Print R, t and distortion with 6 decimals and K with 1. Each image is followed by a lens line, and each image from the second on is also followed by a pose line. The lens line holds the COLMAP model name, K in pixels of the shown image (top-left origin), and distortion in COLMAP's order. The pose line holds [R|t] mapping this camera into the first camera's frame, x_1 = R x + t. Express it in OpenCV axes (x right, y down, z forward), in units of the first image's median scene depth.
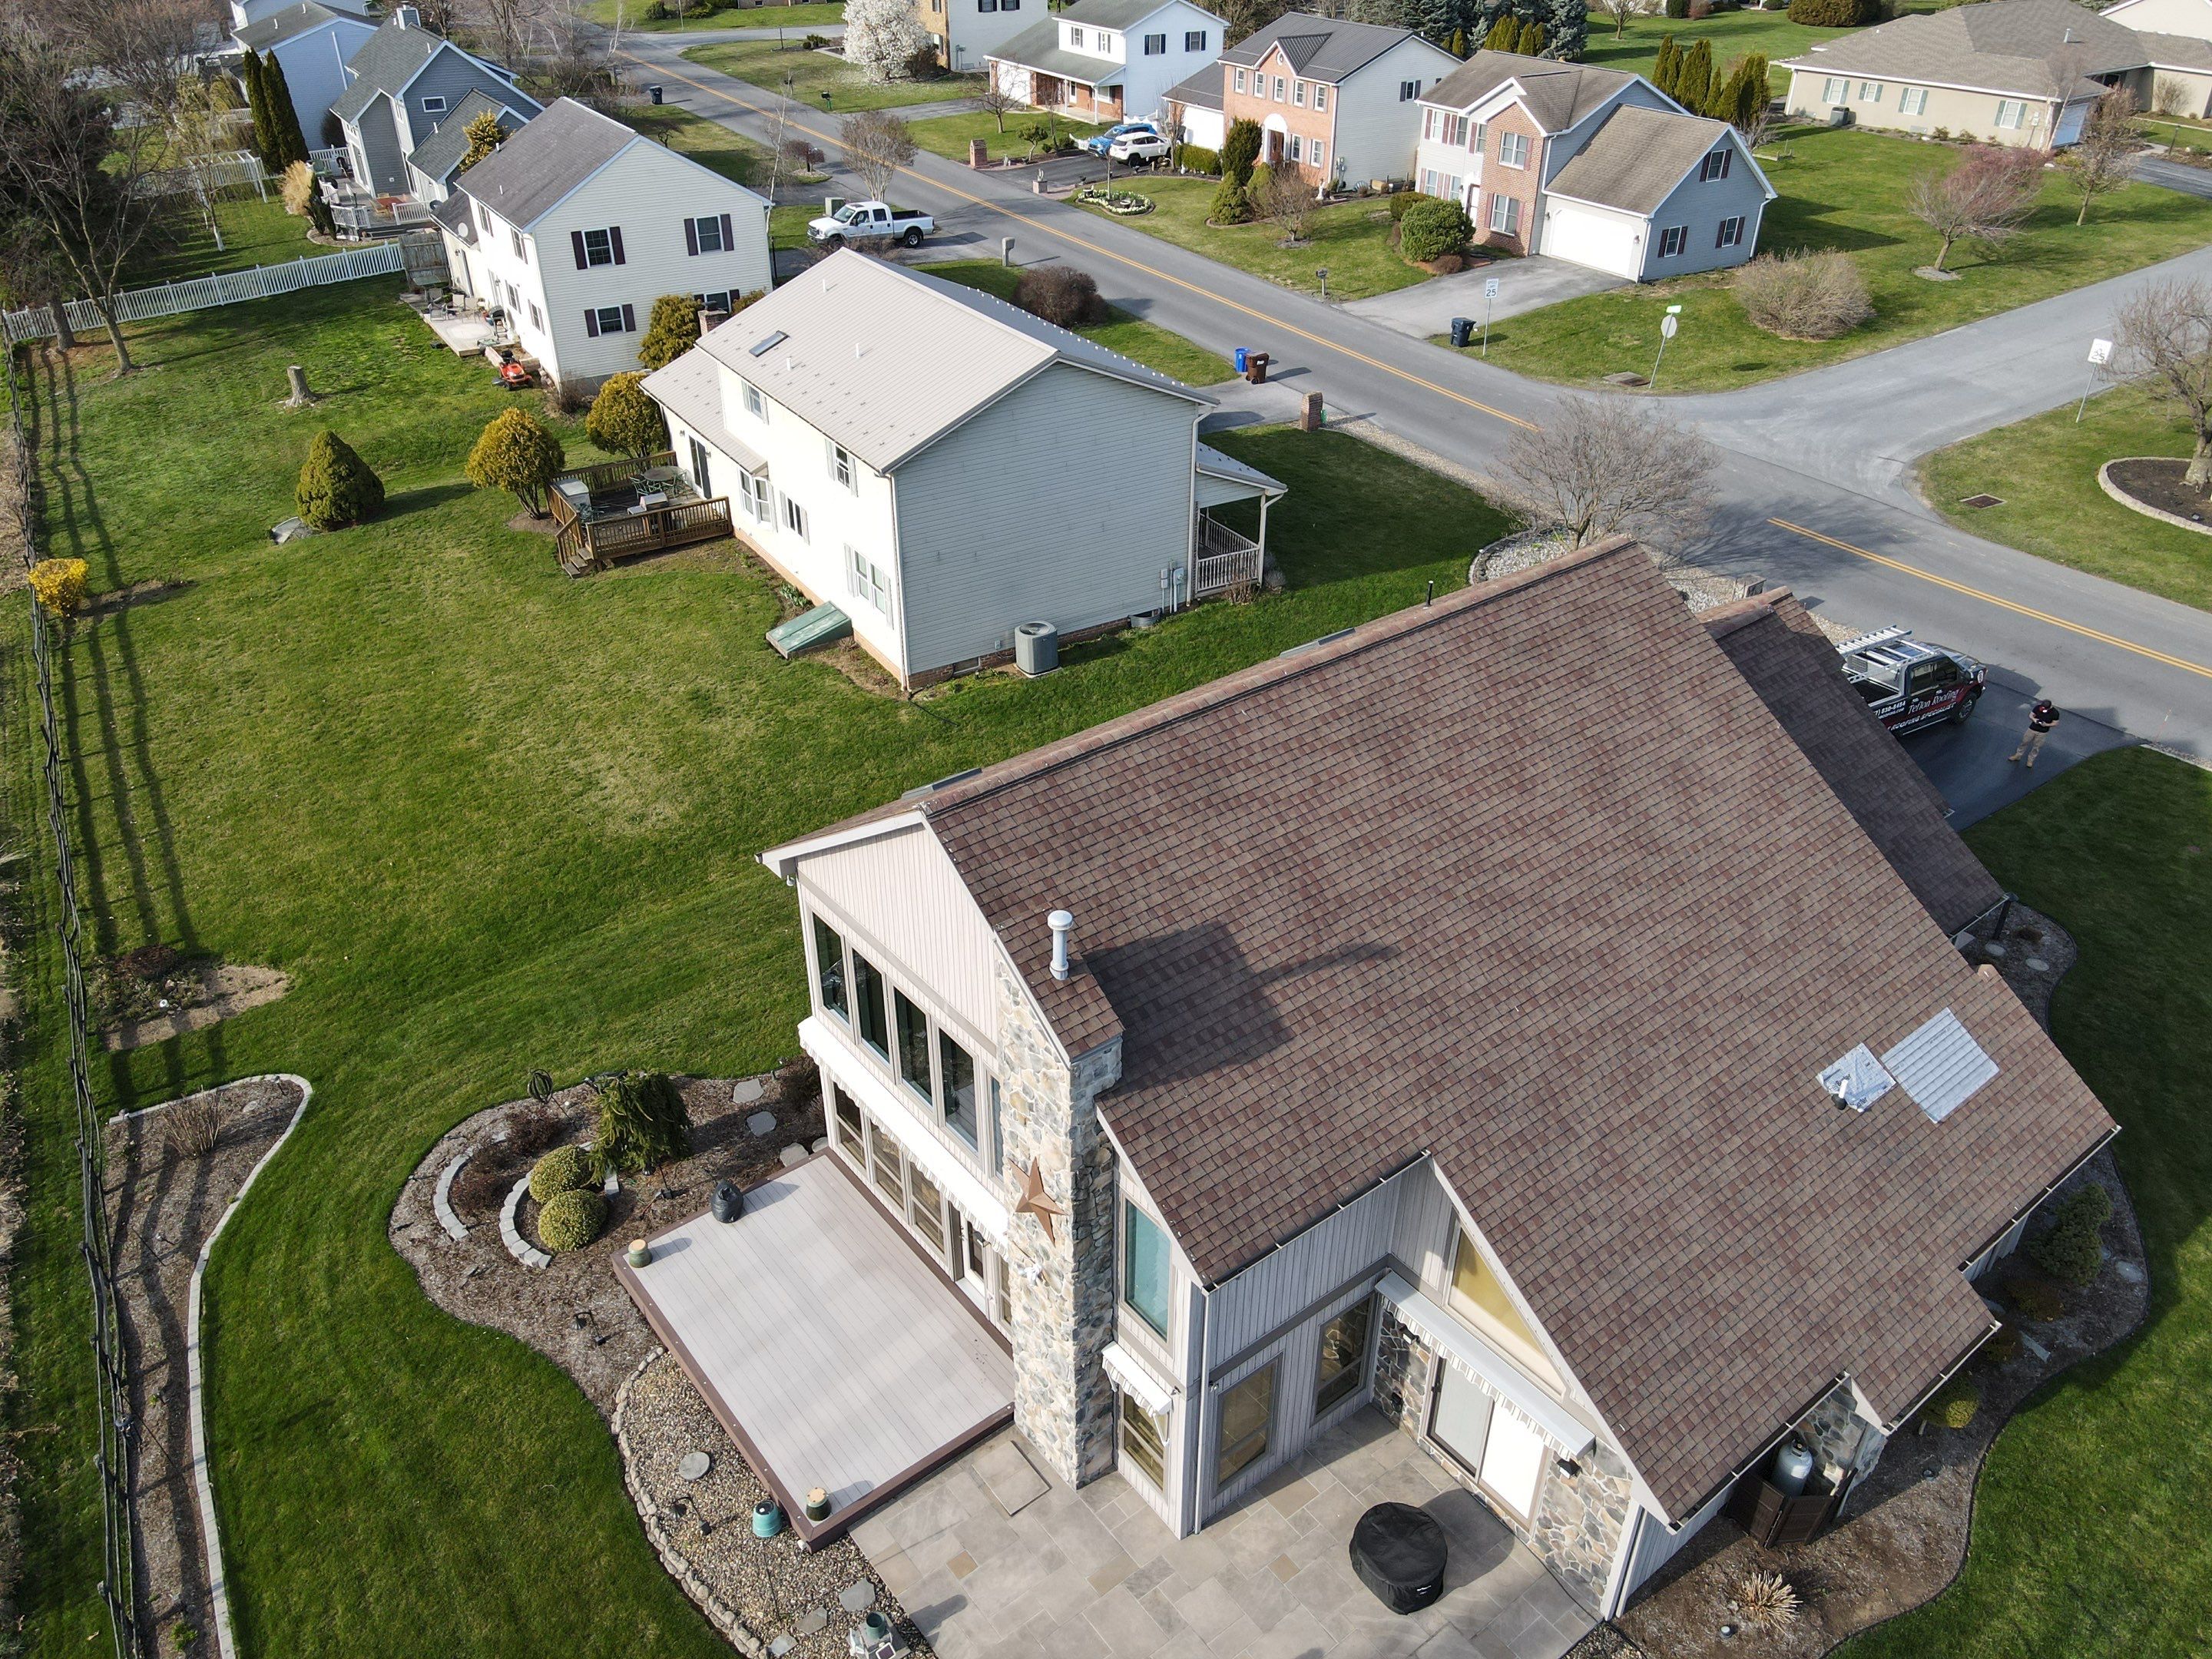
lens RADIAL K [[1623.5, 0, 1095.4], [0, 1623.5, 834.7], [0, 0, 1]] dist [0.005027, 0.019014]
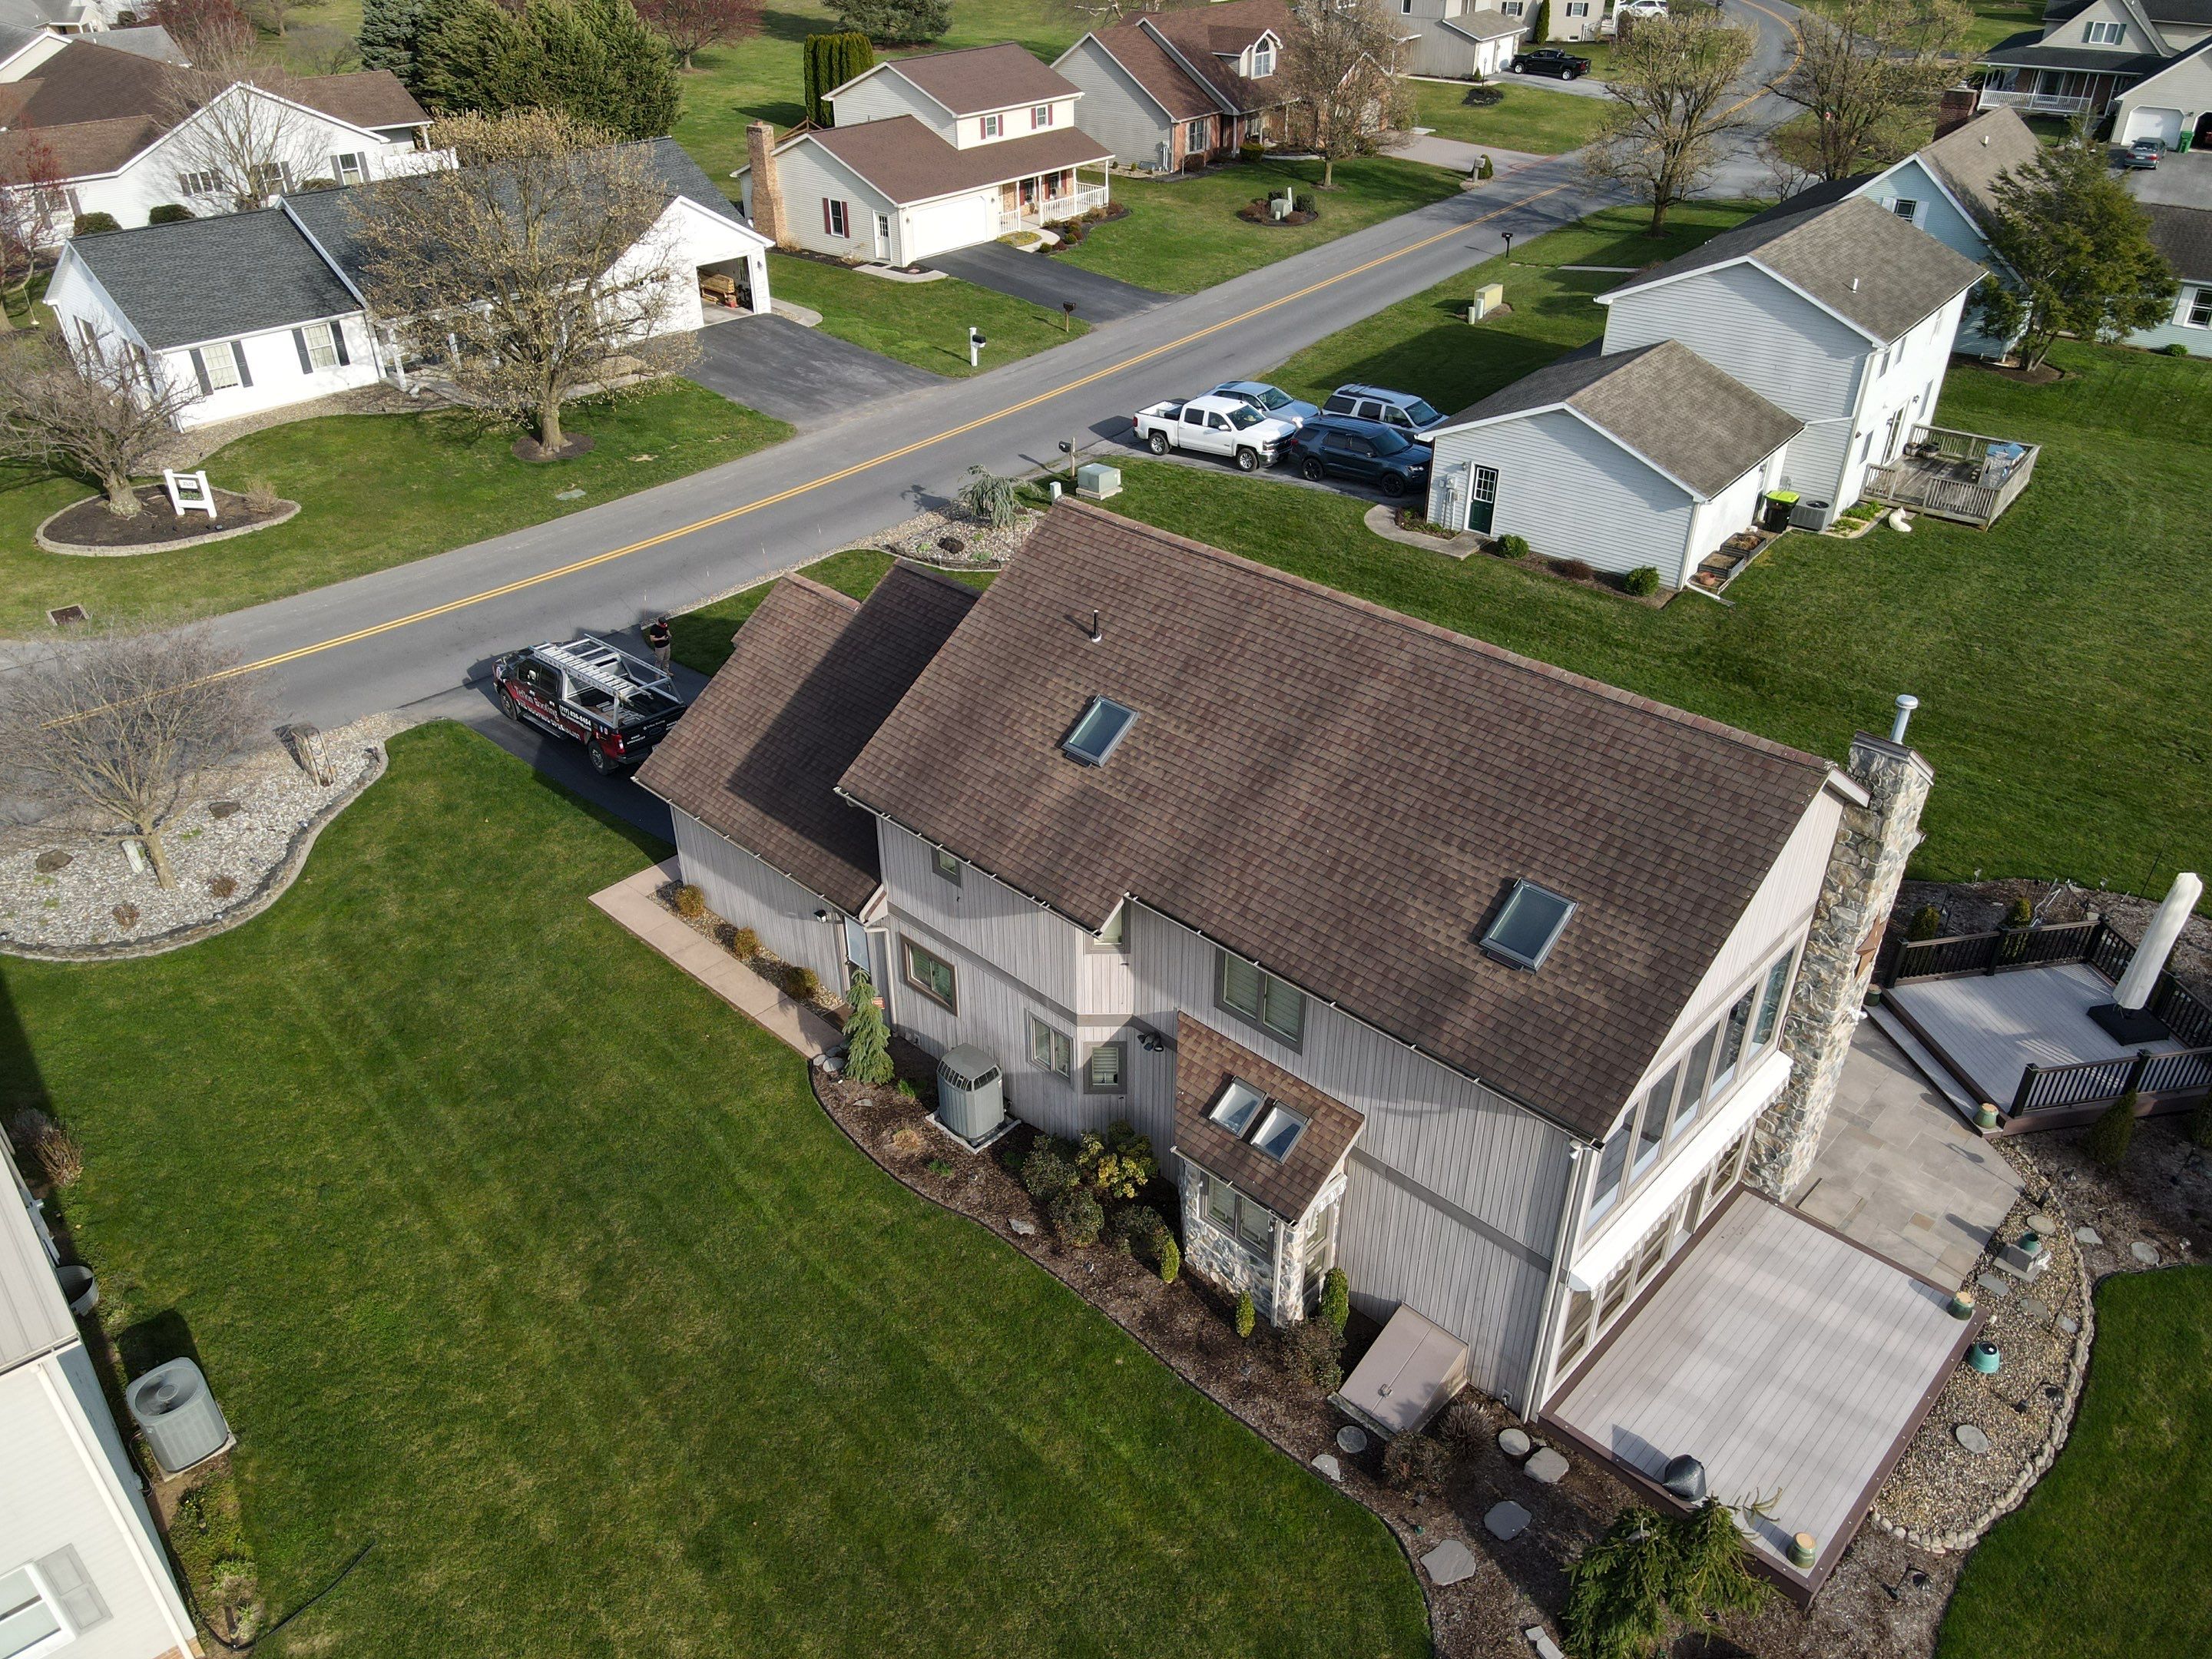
lens RADIAL K [[1623.5, 0, 1098.3], [0, 1623.5, 832.2], [0, 0, 1]] dist [0.005027, 0.019014]
pose [[-0.145843, -0.526764, 0.837406, -0.363223], [0.537950, 0.668152, 0.513986, -0.302043], [-0.830264, 0.525444, 0.185927, 0.470231]]
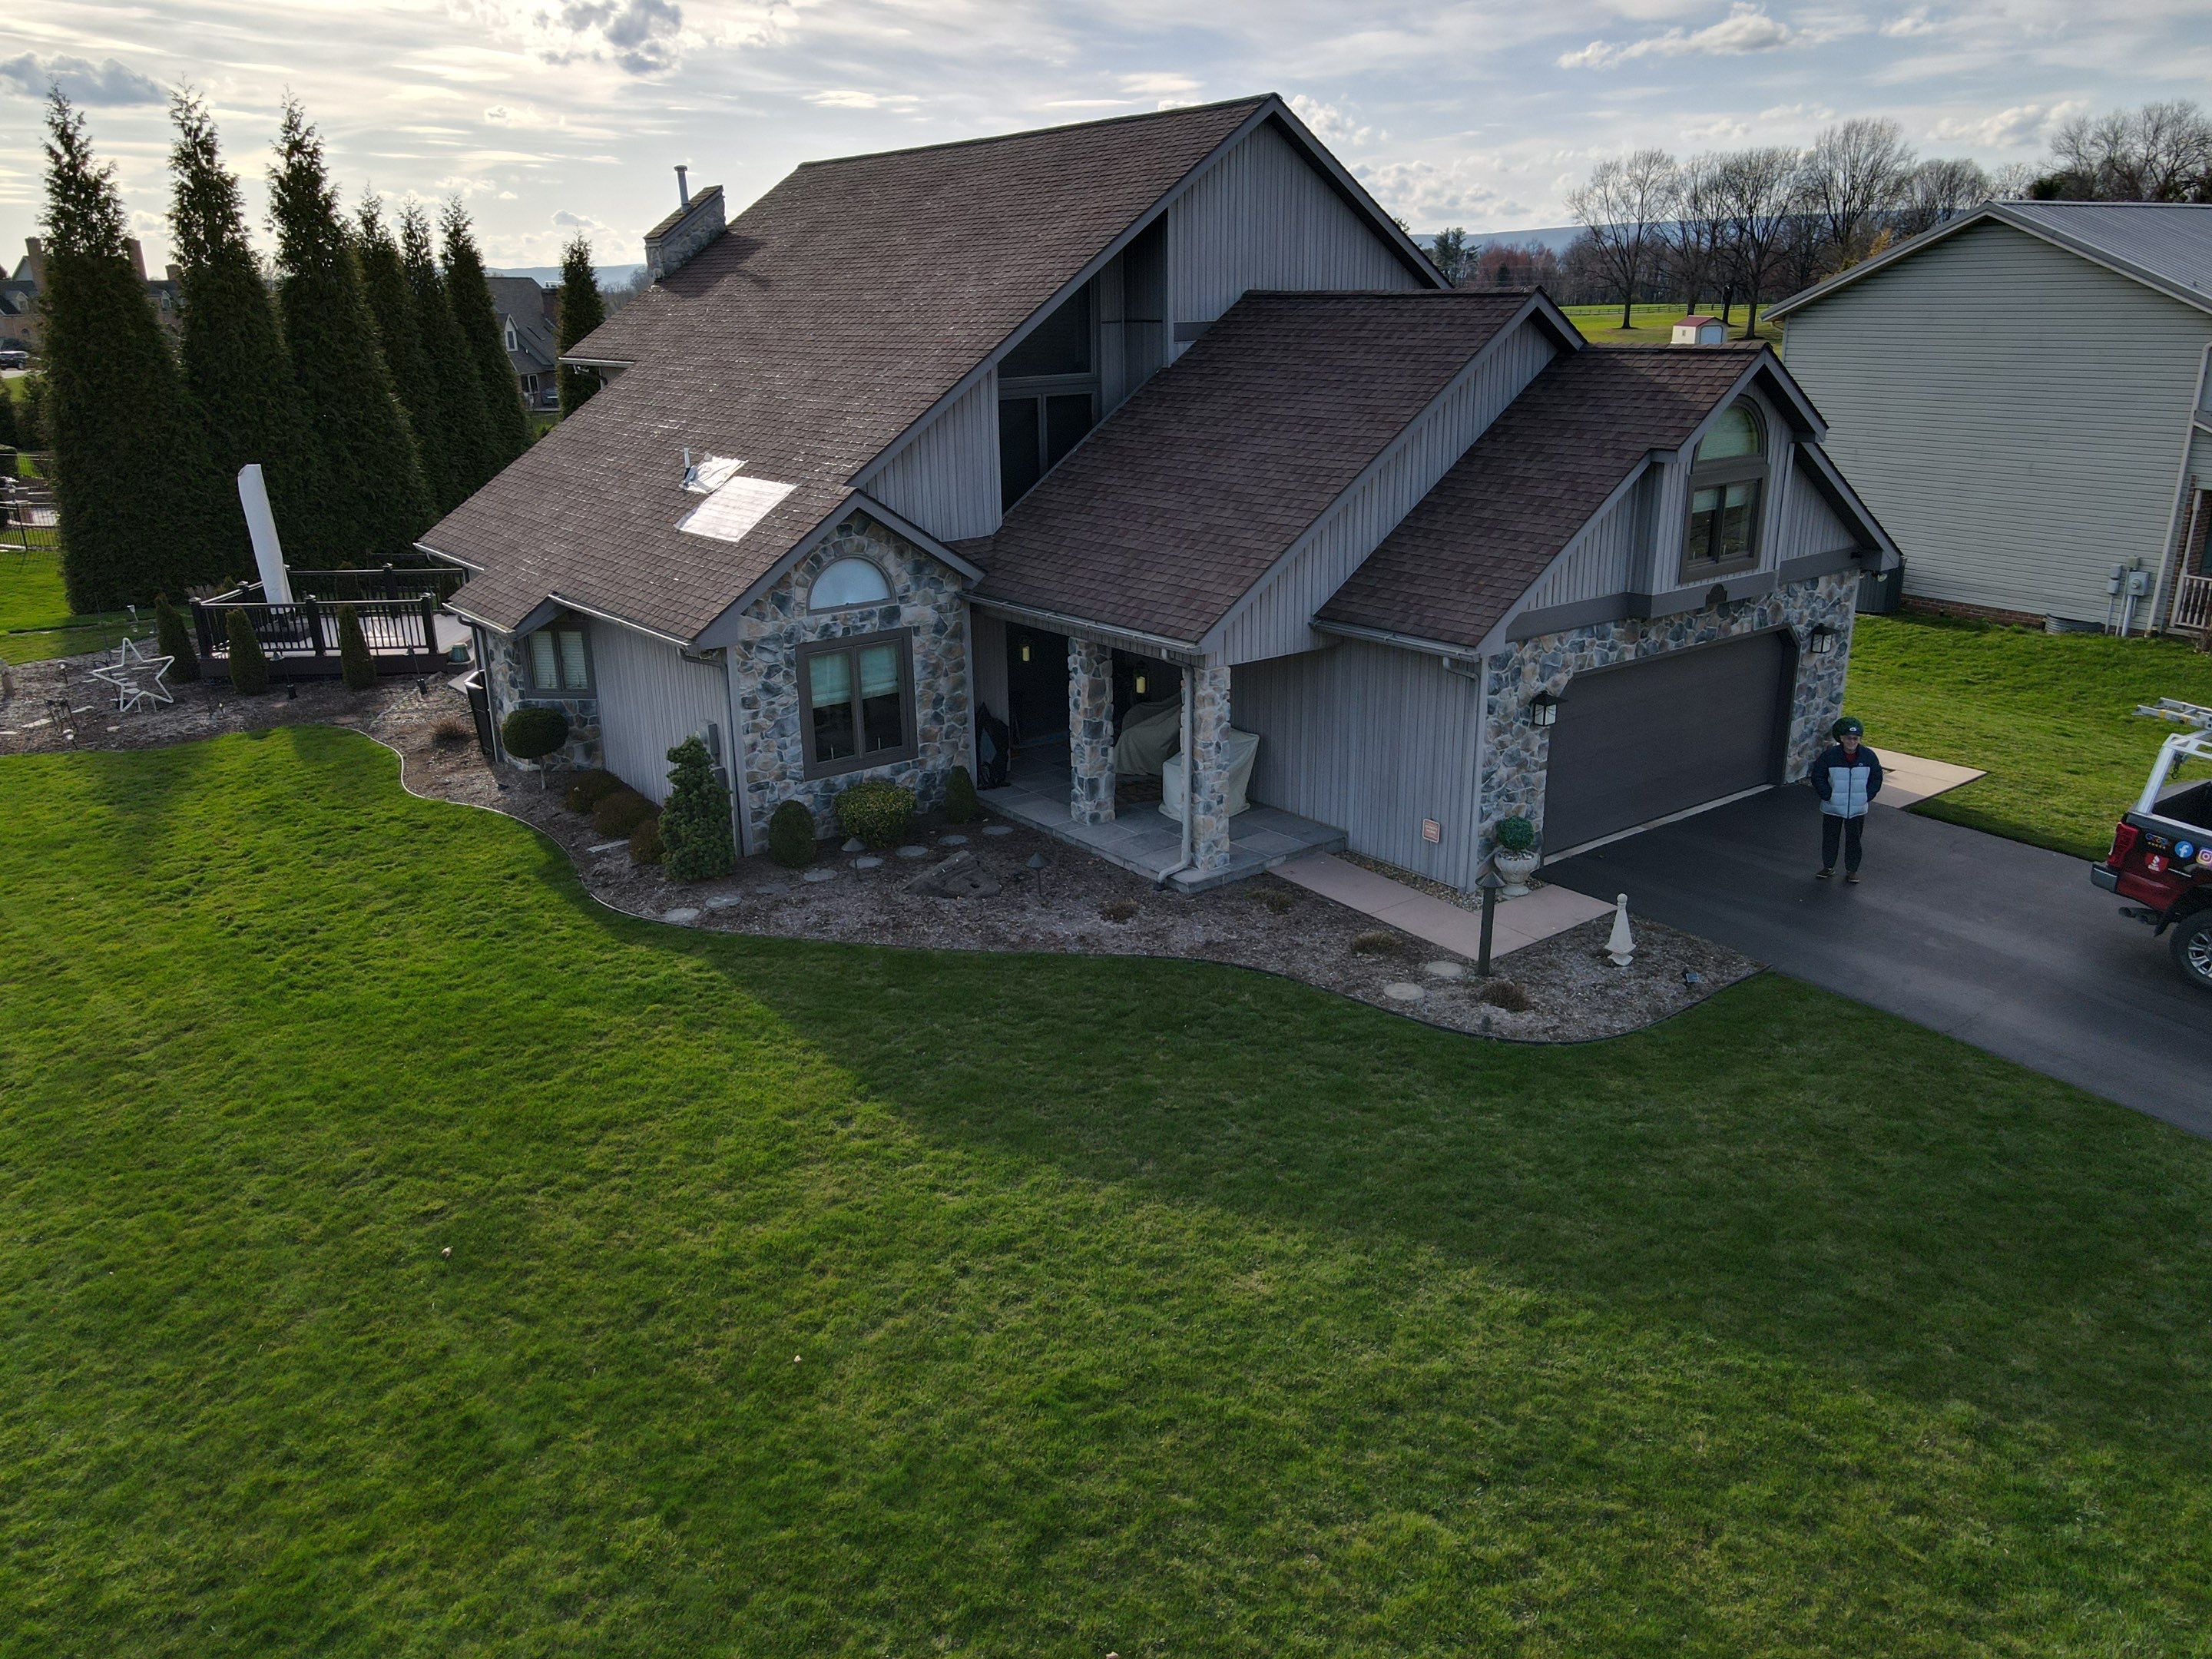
lens RADIAL K [[1623.5, 0, 1099.7], [0, 1623.5, 833.7], [0, 0, 1]] dist [0.005027, 0.019014]
pose [[-0.005202, 0.320923, -0.947091, 0.658259], [-0.524001, 0.805786, 0.275920, -0.031592], [0.851702, 0.497712, 0.163972, 0.511823]]
